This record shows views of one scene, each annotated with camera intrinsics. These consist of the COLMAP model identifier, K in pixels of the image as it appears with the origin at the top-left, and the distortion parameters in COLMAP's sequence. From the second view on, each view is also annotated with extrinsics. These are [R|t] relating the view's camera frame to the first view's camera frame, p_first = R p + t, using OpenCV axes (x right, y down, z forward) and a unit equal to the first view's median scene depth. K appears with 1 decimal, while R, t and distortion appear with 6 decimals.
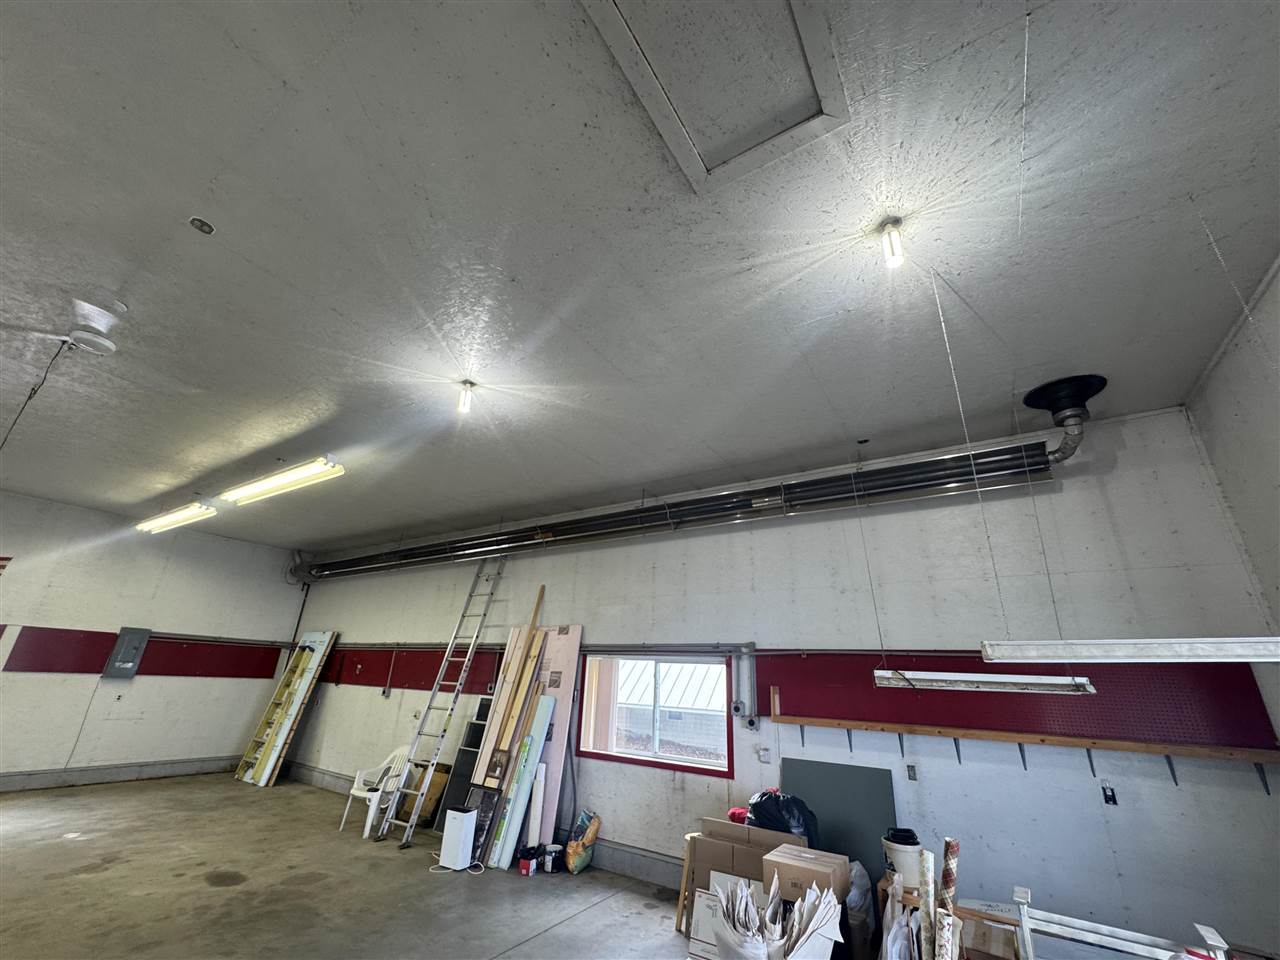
lens RADIAL K [[511.9, 0, 638.8], [0, 511.9, 479.5], [0, 0, 1]] dist [-0.003206, 0.000542]
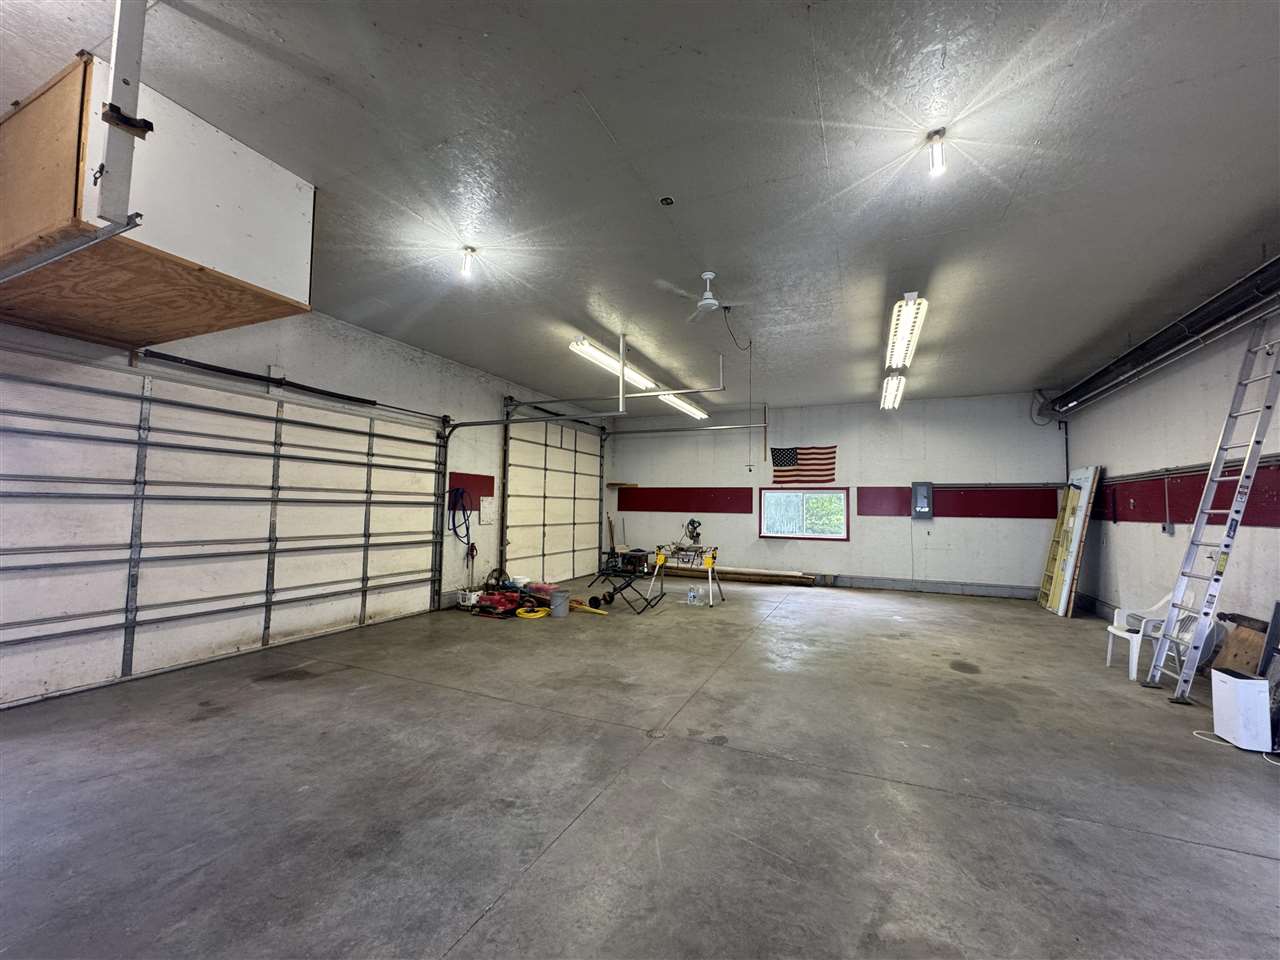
lens RADIAL K [[511.9, 0, 640.4], [0, 511.9, 478.9], [0, 0, 1]] dist [-0.003206, 0.000542]
pose [[0.156253, -0.096618, -0.982980, 0.210960], [0.354399, 0.934420, -0.035510, 0.115310], [0.921947, -0.342819, 0.180247, 0.186531]]
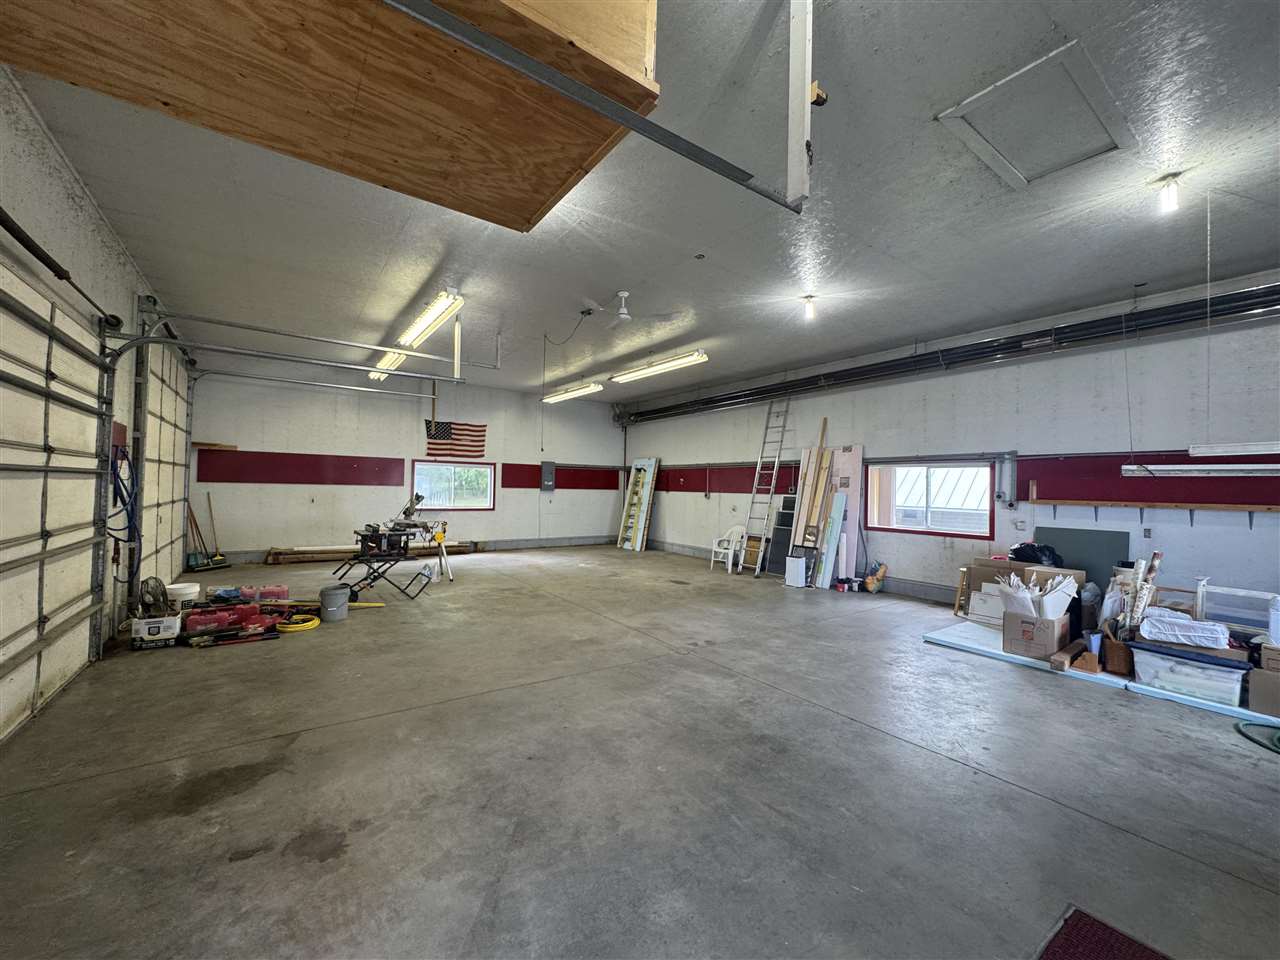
lens RADIAL K [[511.9, 0, 641.5], [0, 511.9, 479.3], [0, 0, 1]] dist [-0.003206, 0.000542]
pose [[0.930203, -0.029652, -0.365846, -0.174046], [0.152224, 0.938137, 0.311009, -0.154906], [0.333992, -0.344992, 0.877172, -0.460429]]
